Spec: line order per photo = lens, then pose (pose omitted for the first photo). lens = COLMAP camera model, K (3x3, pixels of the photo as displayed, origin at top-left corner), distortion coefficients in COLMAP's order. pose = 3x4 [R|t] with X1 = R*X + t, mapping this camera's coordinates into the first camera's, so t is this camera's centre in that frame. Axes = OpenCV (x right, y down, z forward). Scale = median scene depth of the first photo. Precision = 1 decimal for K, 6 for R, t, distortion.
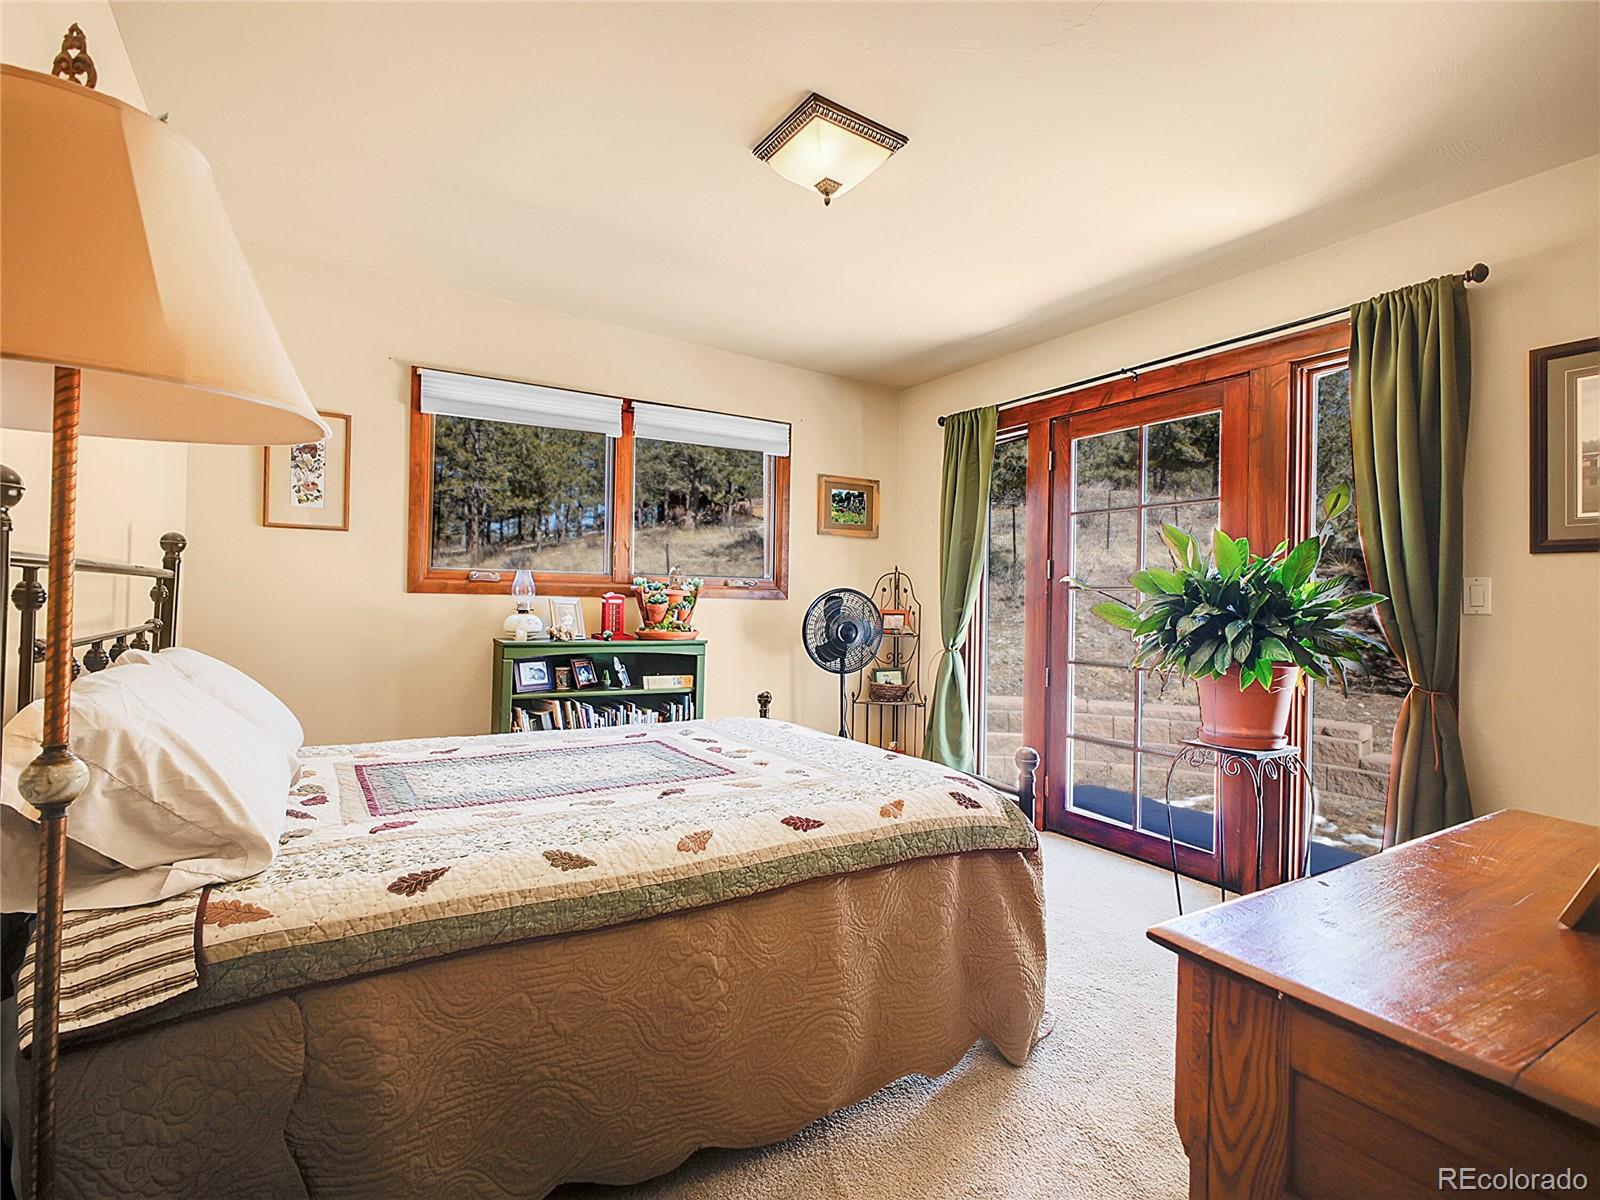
lens RADIAL K [[780.3, 0, 805.3], [0, 780.3, 595.5], [0, 0, 1]] dist [-0.010165, 0.000500]
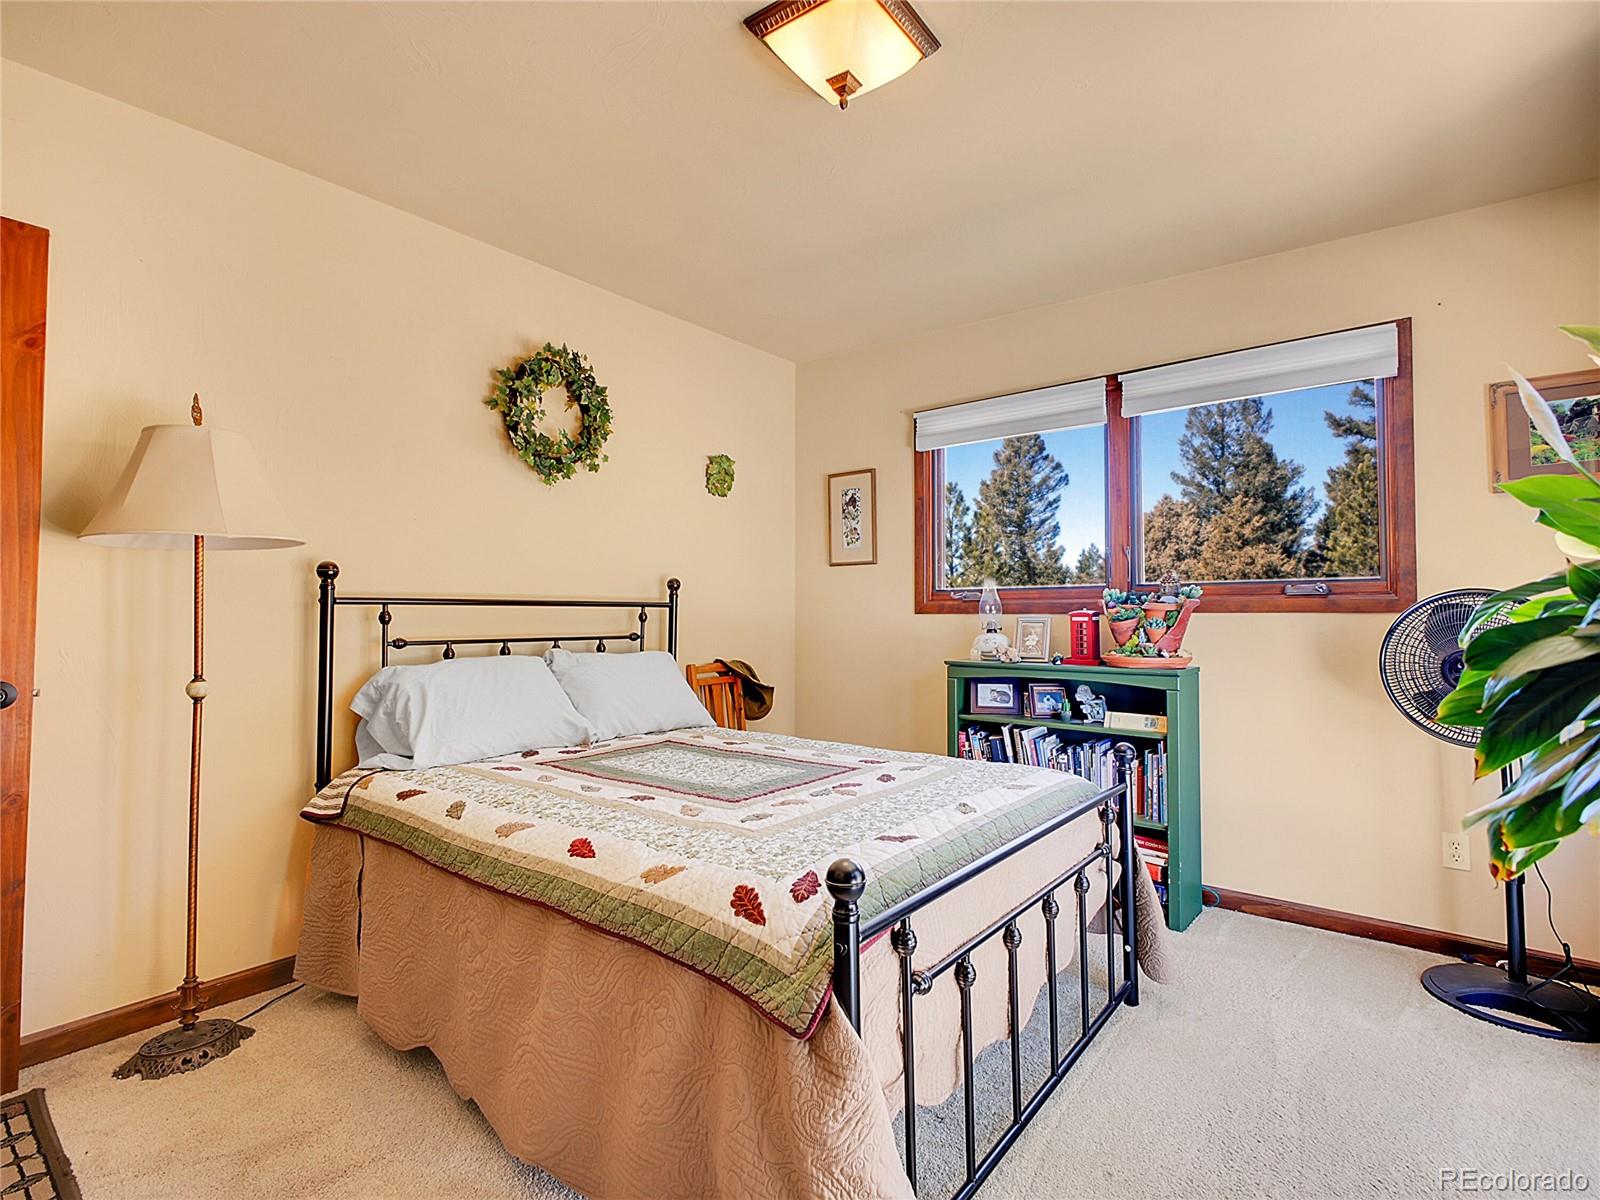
lens RADIAL K [[780.3, 0, 802.4], [0, 780.3, 597.6], [0, 0, 1]] dist [-0.010165, 0.000500]
pose [[0.340105, -0.042650, -0.939420, 0.470999], [0.012171, 0.999087, -0.040953, 0.016162], [0.940309, 0.002495, 0.340314, 0.449315]]
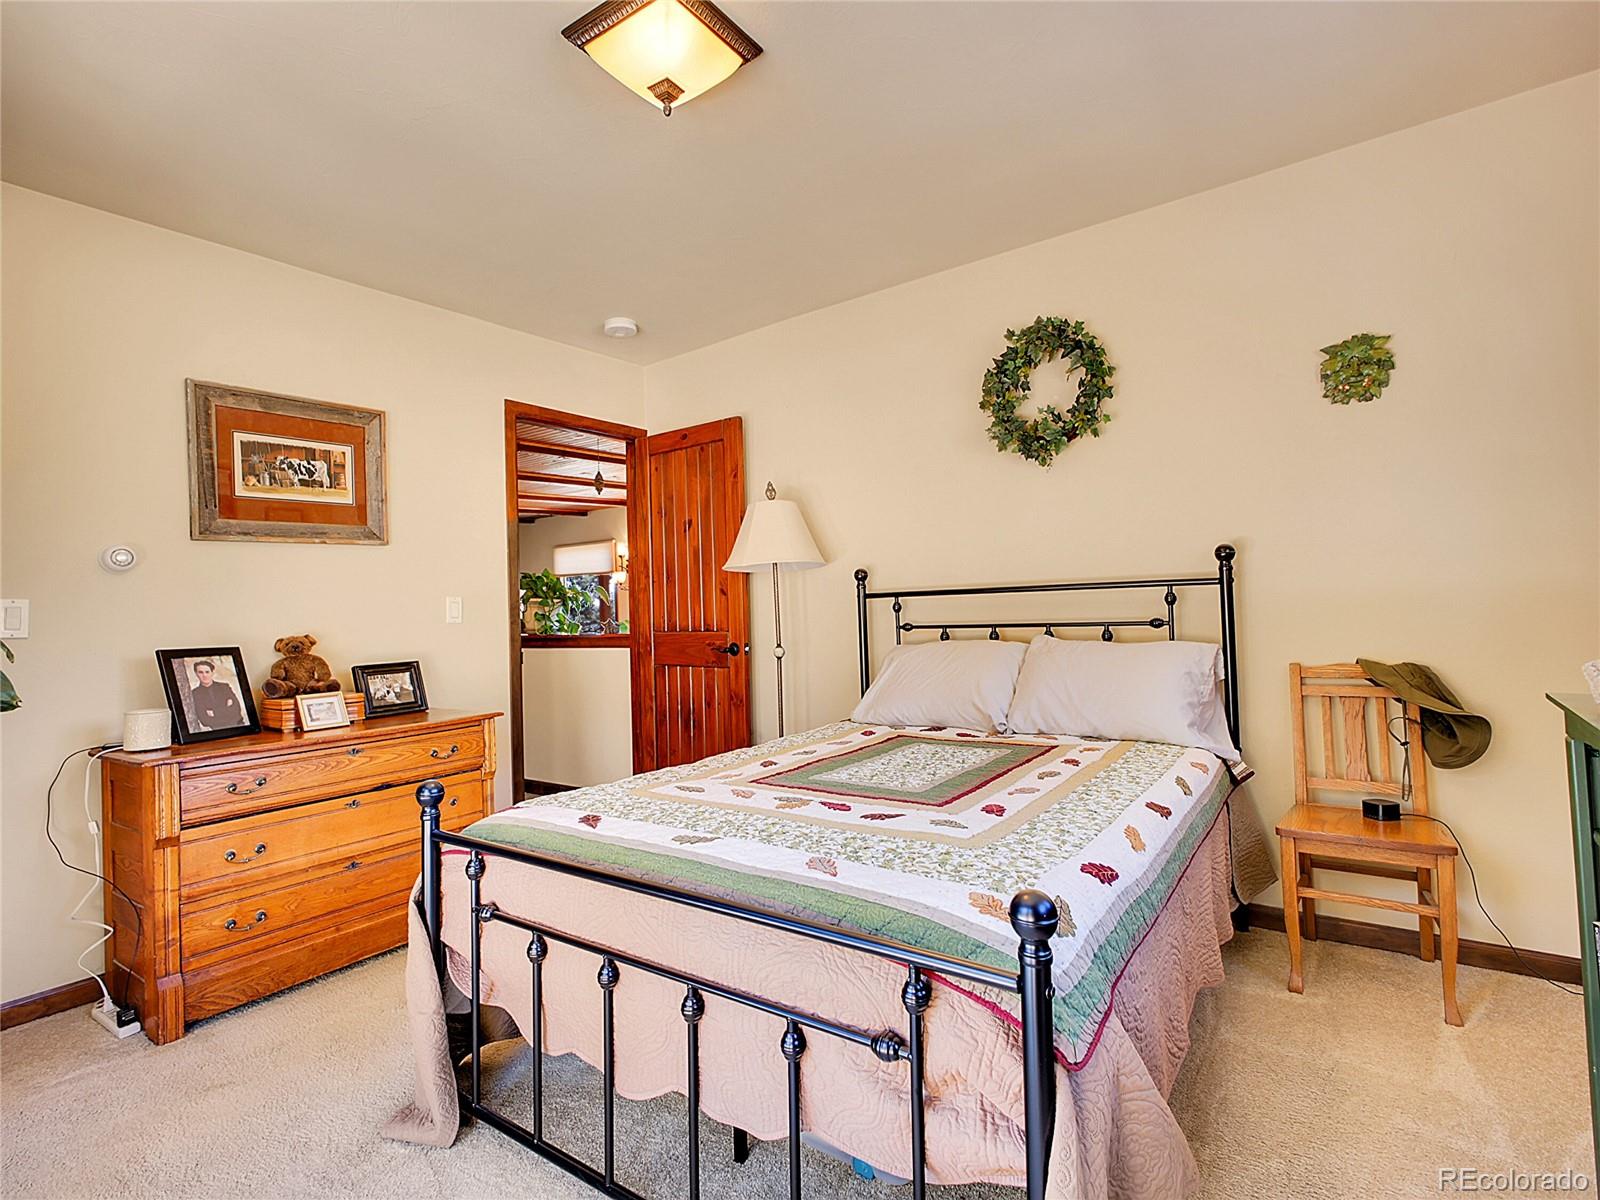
lens RADIAL K [[780.3, 0, 798.4], [0, 780.3, 592.9], [0, 0, 1]] dist [-0.010165, 0.000500]
pose [[-0.922434, 0.002043, -0.386150, 0.135438], [0.015945, 0.999335, -0.032804, 0.012256], [0.385826, -0.036417, -0.921853, 1.149541]]
